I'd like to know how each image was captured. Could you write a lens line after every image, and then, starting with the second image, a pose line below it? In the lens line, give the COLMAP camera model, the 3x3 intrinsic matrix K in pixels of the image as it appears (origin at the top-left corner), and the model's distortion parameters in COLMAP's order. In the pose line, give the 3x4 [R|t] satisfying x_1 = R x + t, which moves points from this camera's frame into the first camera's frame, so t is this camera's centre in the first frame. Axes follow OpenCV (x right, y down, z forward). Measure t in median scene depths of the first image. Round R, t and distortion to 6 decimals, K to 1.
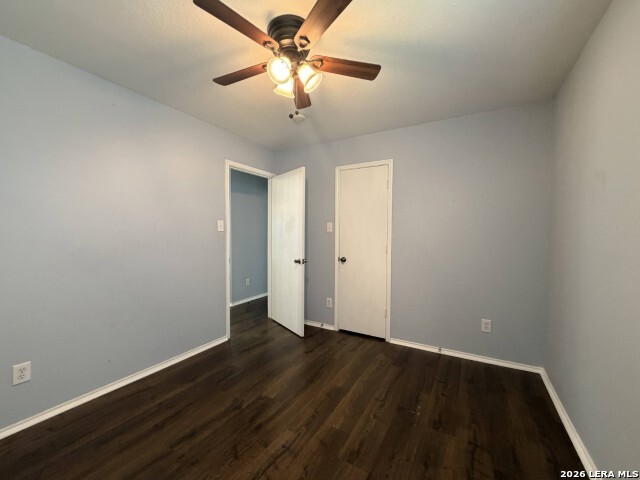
lens RADIAL K [[257.7, 0, 320.0], [0, 257.7, 240.0], [0, 0, 1]] dist [0.000279, 0.000026]
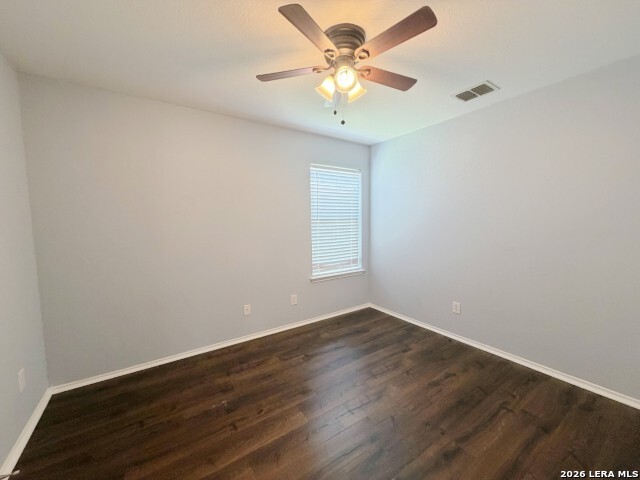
lens RADIAL K [[257.7, 0, 320.0], [0, 257.7, 240.0], [0, 0, 1]] dist [0.000279, 0.000026]
pose [[-0.899123, -0.026952, 0.436866, -0.442212], [0.017016, 0.995196, 0.096417, -0.089542], [-0.437366, 0.094124, -0.894344, 1.809334]]
